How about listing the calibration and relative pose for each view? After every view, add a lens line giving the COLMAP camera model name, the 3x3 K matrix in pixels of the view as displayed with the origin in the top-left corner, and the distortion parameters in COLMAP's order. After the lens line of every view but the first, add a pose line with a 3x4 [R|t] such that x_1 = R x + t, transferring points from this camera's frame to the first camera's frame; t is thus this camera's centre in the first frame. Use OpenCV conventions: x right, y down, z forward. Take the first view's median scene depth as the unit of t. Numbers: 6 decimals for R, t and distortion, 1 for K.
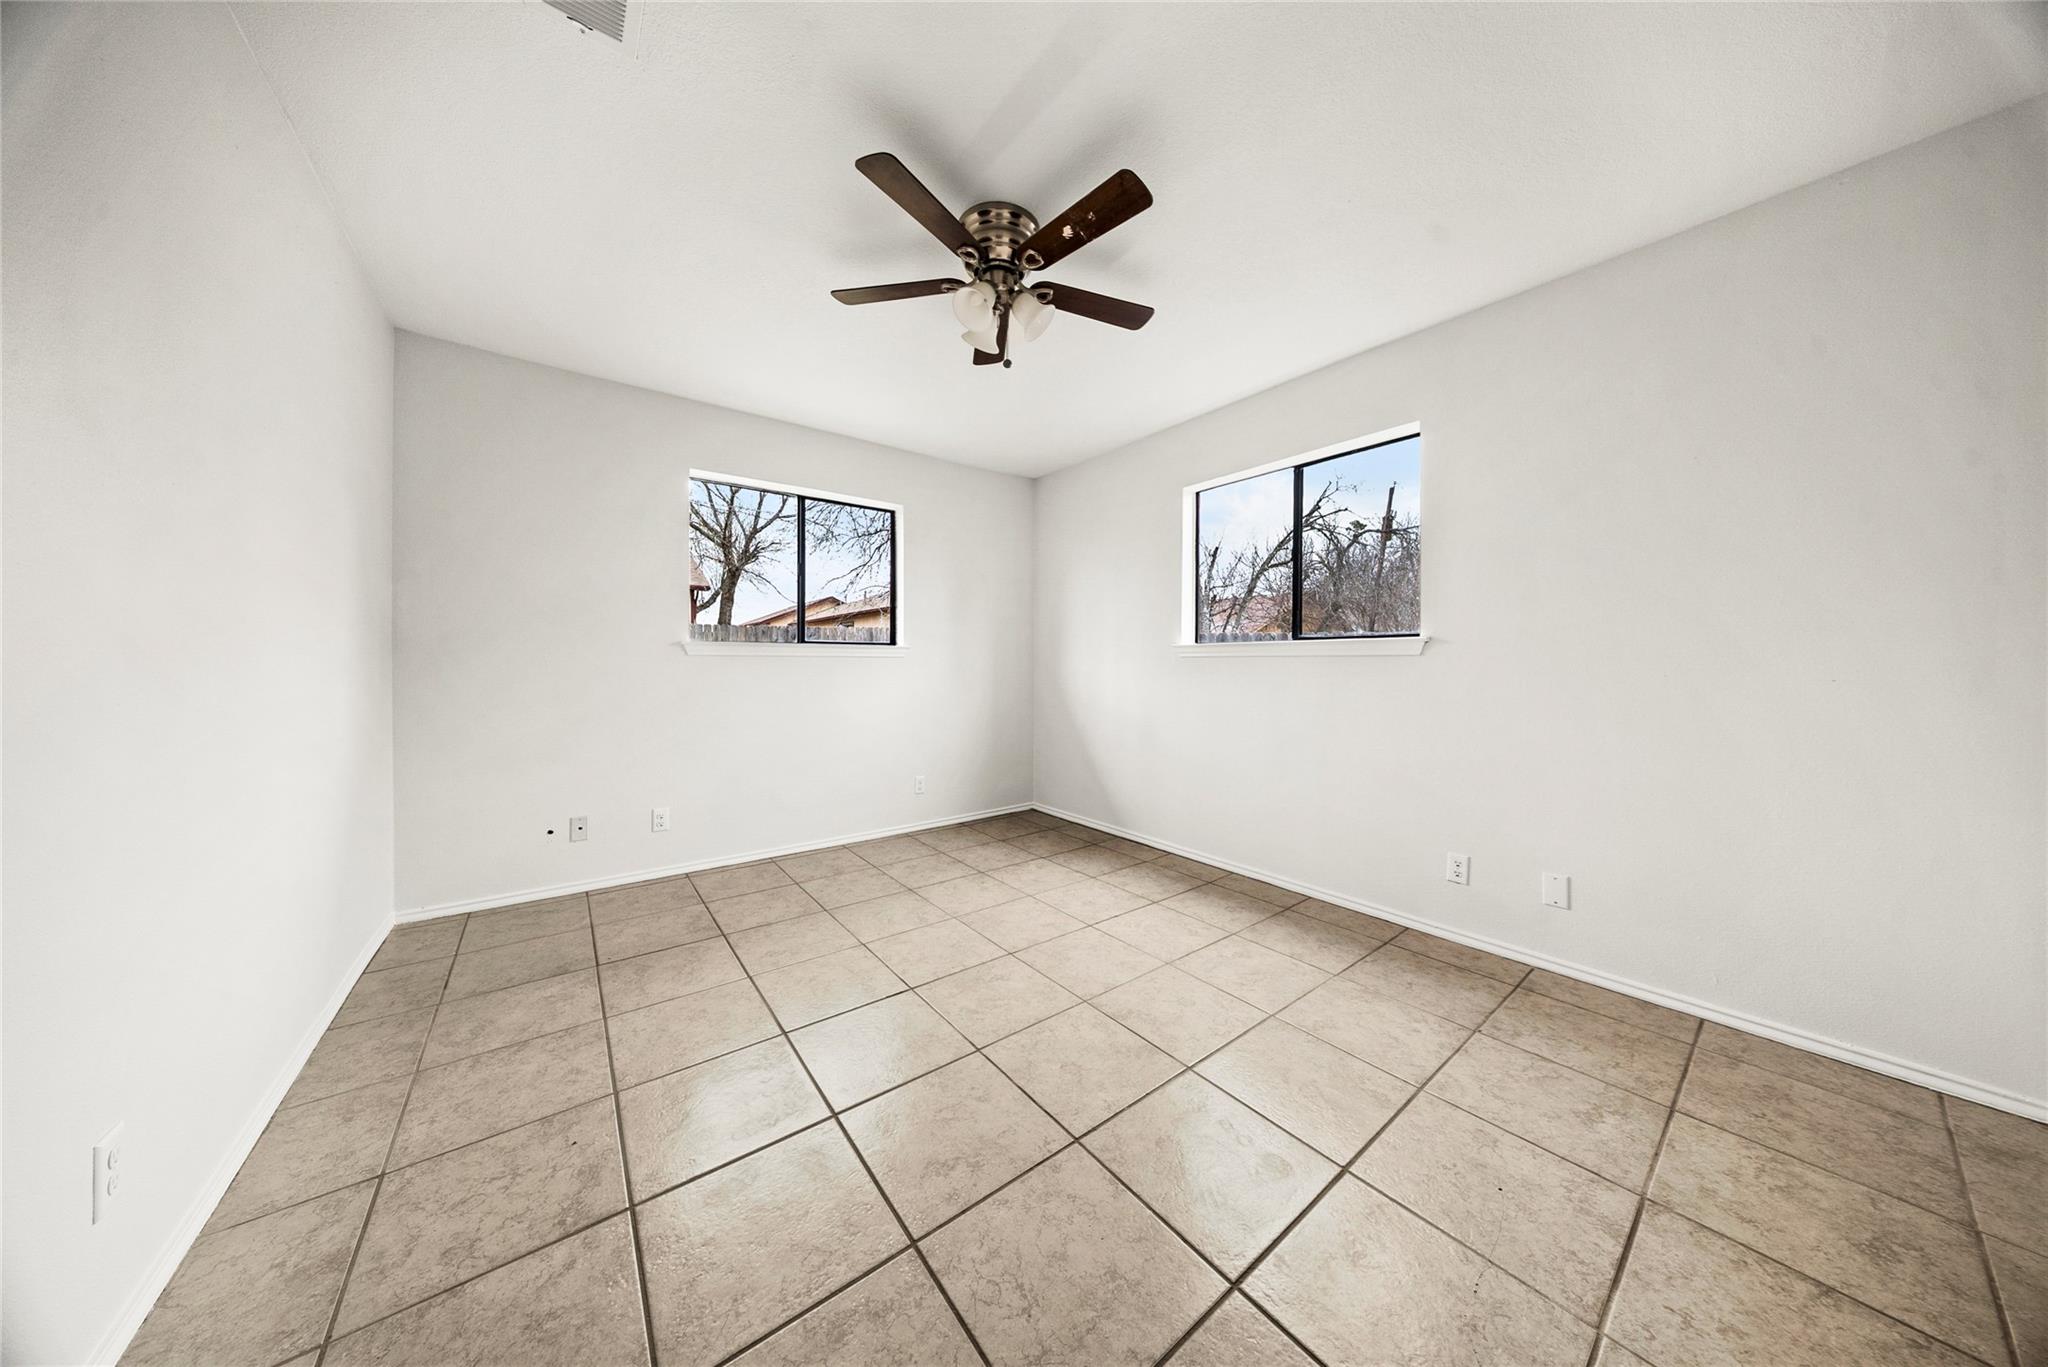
lens RADIAL K [[612.4, 0, 1022.7], [0, 612.4, 680.8], [0, 0, 1]] dist [-0.001088, -0.000479]
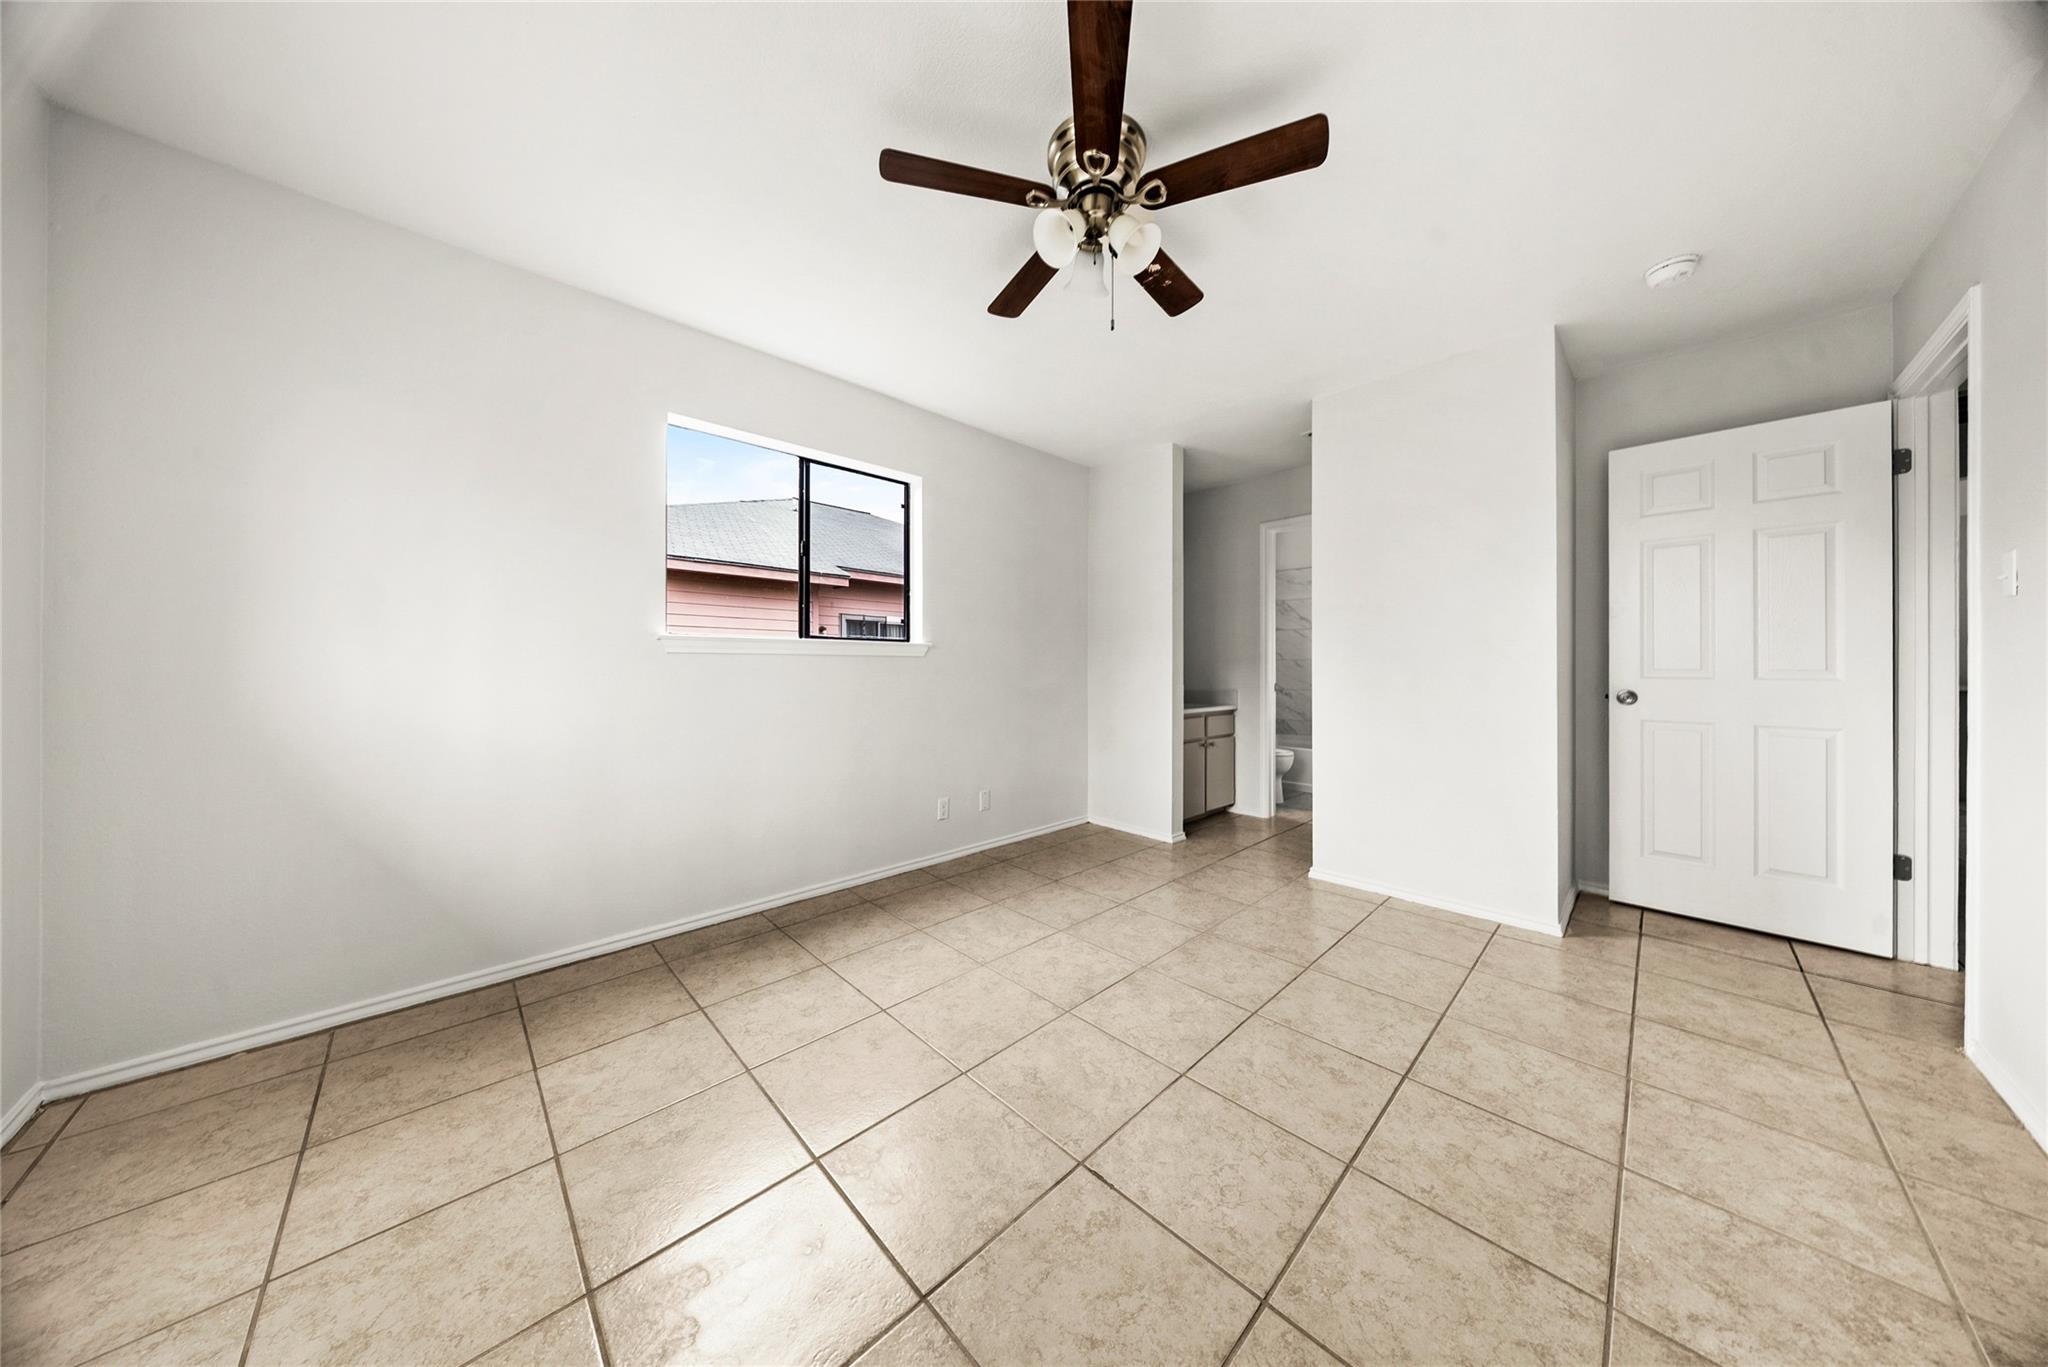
lens RADIAL K [[612.4, 0, 1031.4], [0, 612.4, 671.0], [0, 0, 1]] dist [-0.001088, -0.000479]
pose [[-0.128140, -0.011867, 0.991685, -0.665443], [0.024866, 0.999576, 0.015174, -0.024009], [-0.991444, 0.026604, -0.127791, 0.921238]]
